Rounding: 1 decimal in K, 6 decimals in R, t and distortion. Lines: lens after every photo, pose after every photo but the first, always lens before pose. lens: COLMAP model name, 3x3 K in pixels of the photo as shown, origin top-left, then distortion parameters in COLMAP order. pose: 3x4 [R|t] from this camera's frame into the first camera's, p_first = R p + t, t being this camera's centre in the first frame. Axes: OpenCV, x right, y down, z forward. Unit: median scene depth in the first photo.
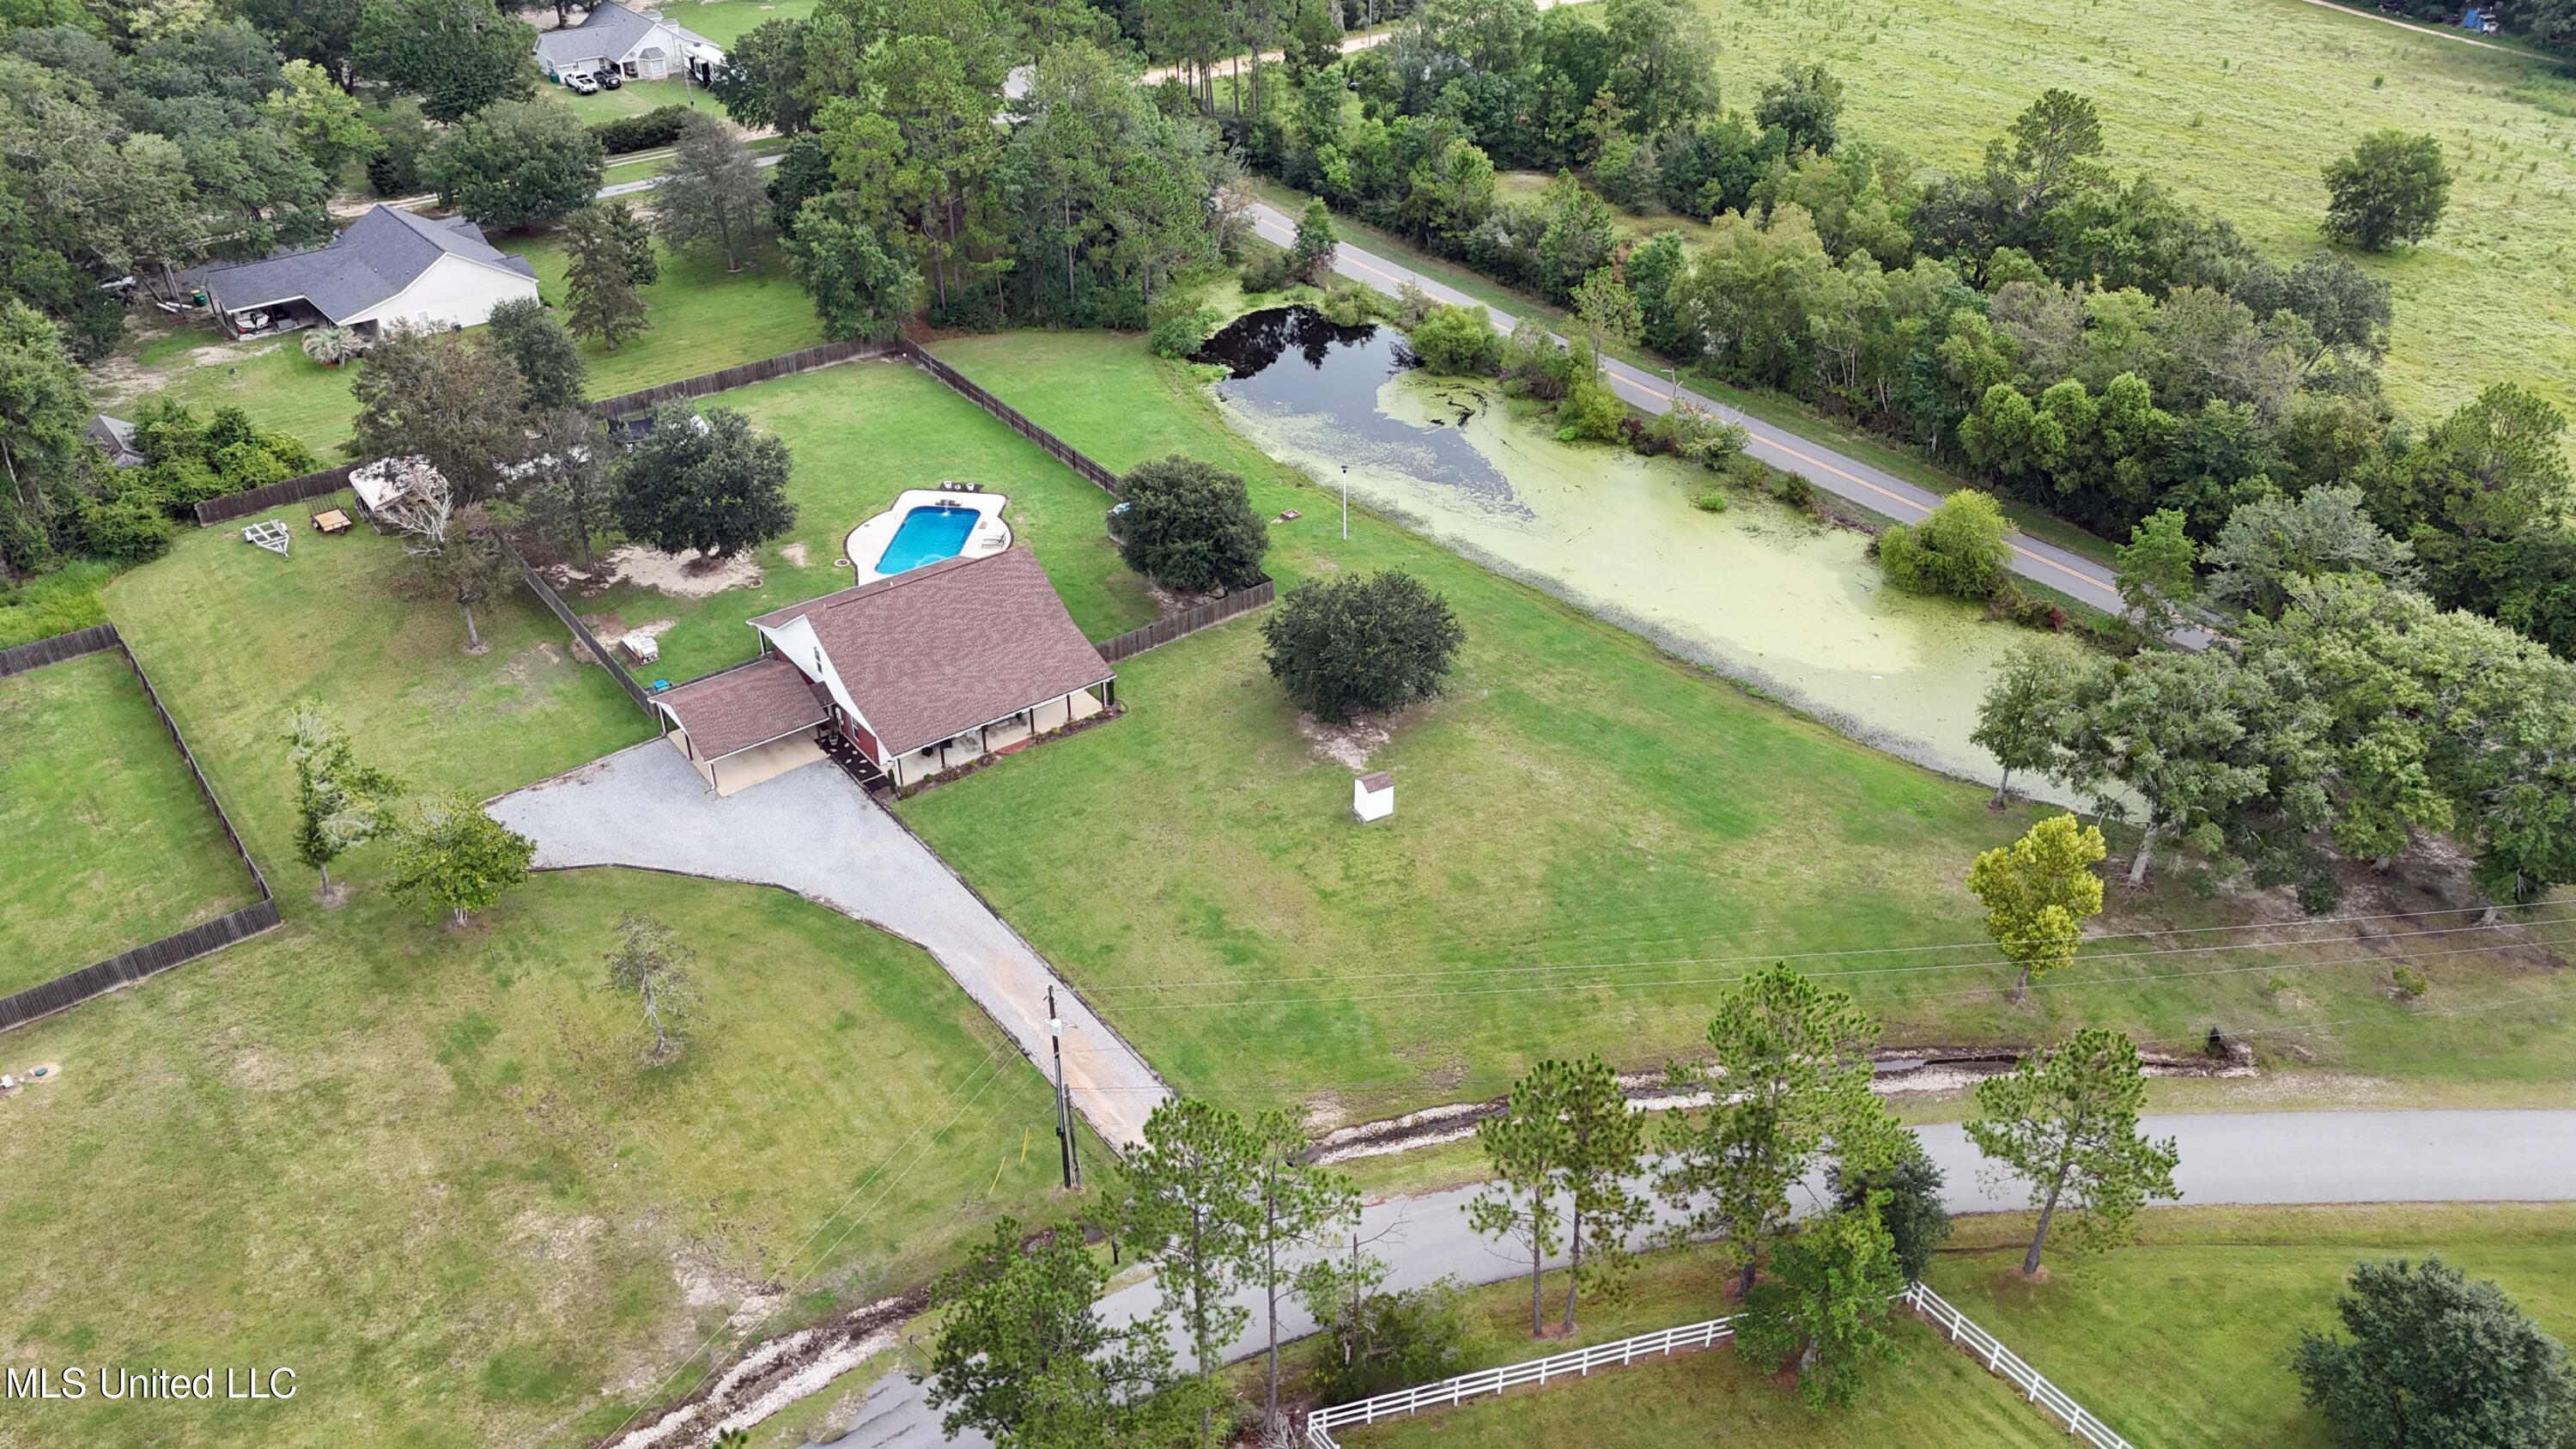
lens RADIAL K [[1883.3, 0, 1293.3], [0, 1883.3, 728.3], [0, 0, 1]] dist [0.080359, -0.101301]
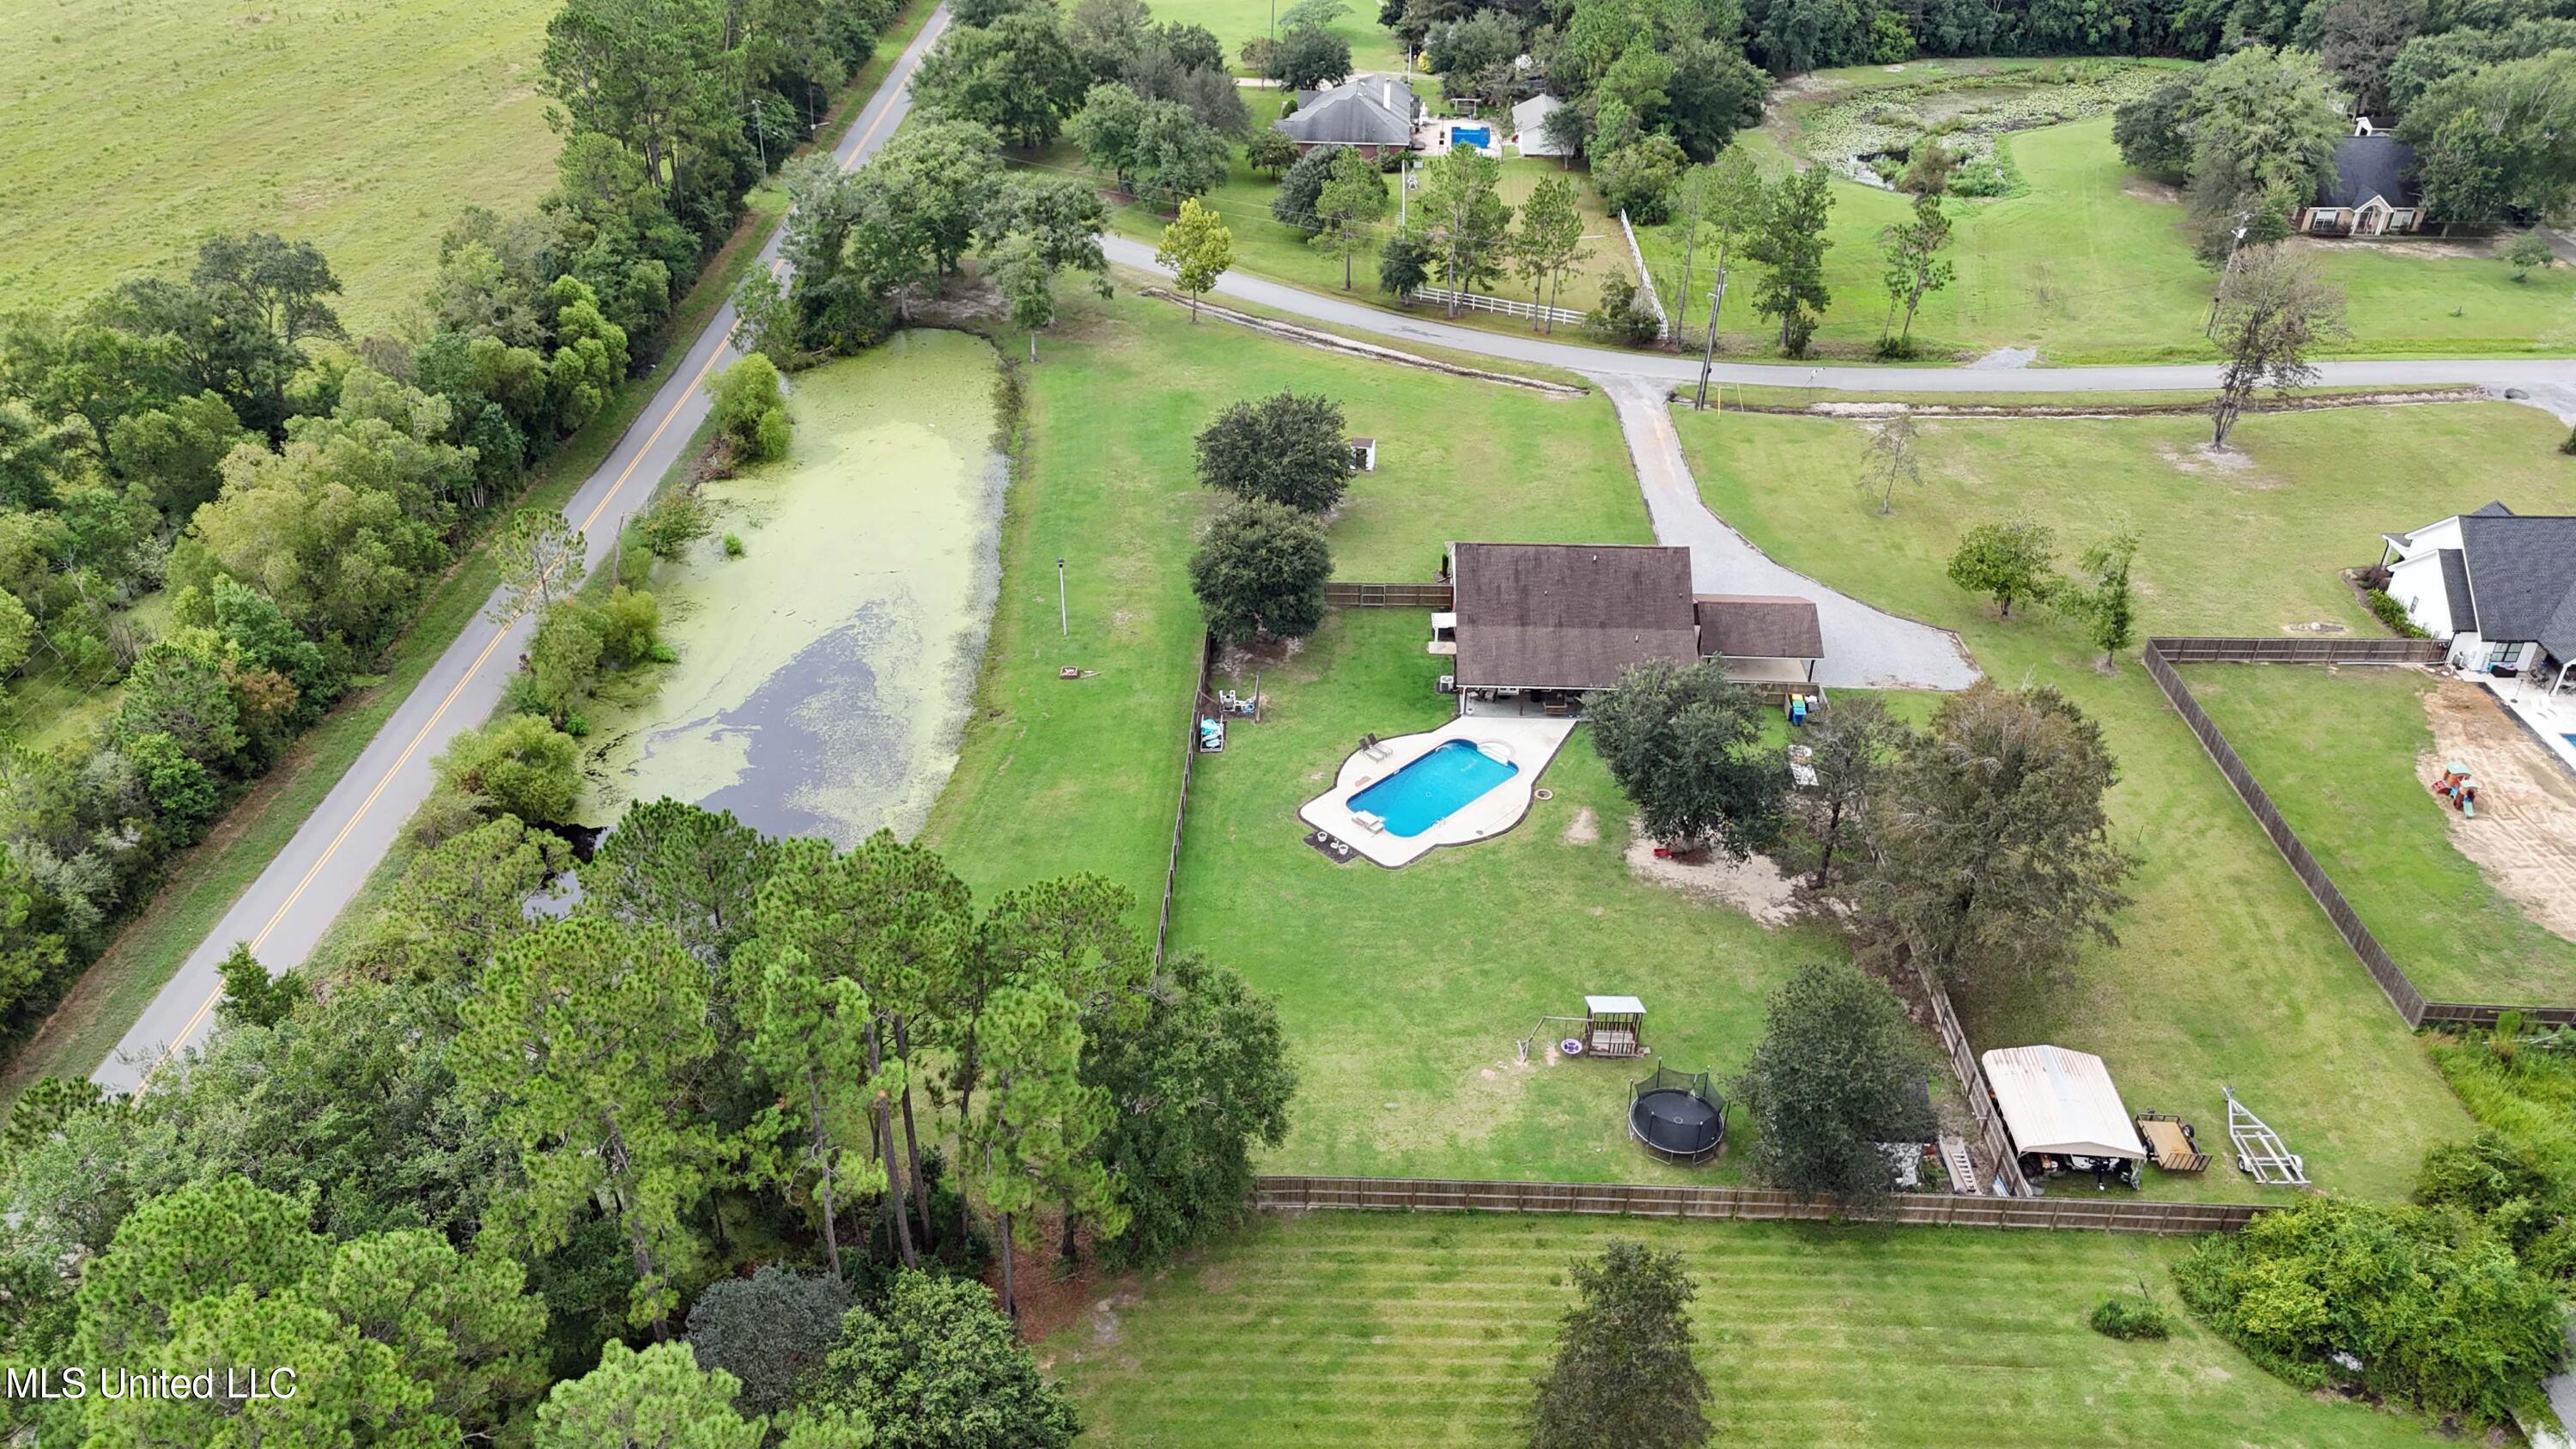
lens RADIAL K [[1883.3, 0, 1293.3], [0, 1883.3, 728.3], [0, 0, 1]] dist [0.080359, -0.101301]
pose [[-0.774578, -0.351277, 0.525960, -0.597144], [0.335117, 0.477324, 0.812317, -0.840519], [-0.536402, 0.805461, -0.252006, 1.278340]]
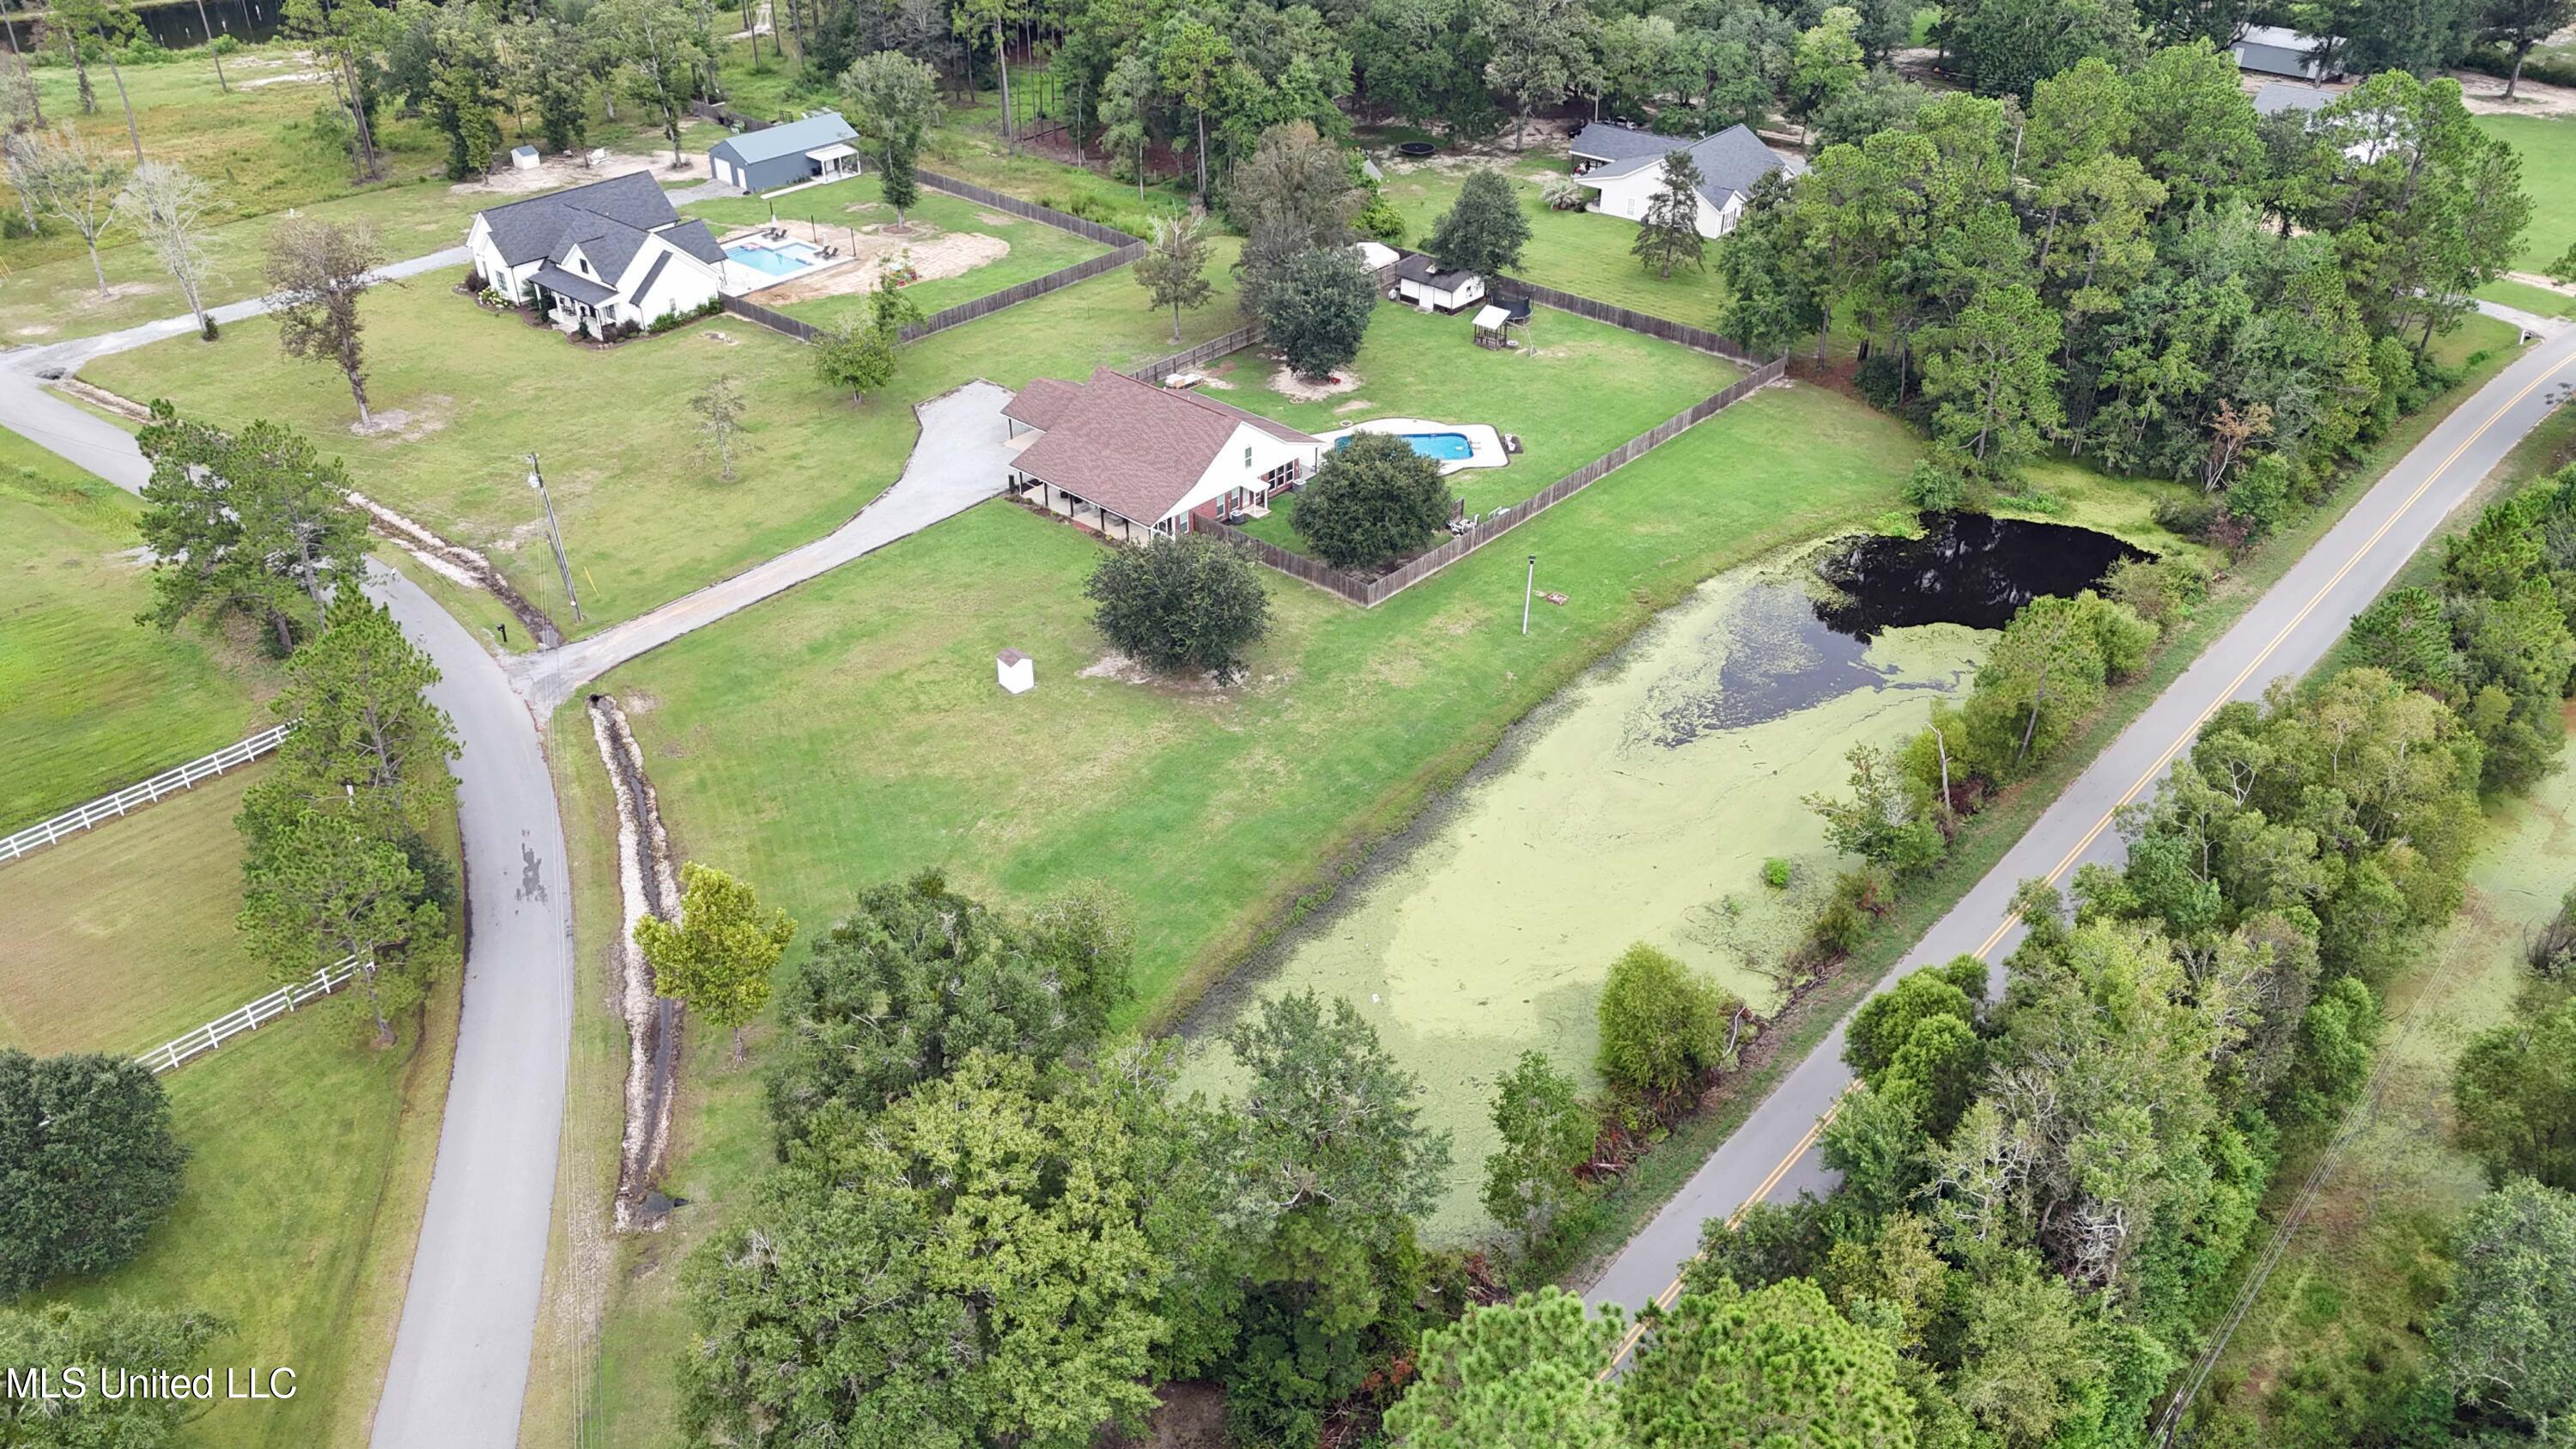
lens RADIAL K [[1883.3, 0, 1293.3], [0, 1883.3, 728.3], [0, 0, 1]] dist [0.080359, -0.101301]
pose [[0.190751, 0.532130, -0.824895, 0.841398], [-0.542200, 0.757623, 0.363354, -0.359851], [0.818311, 0.377948, 0.433039, 0.550799]]
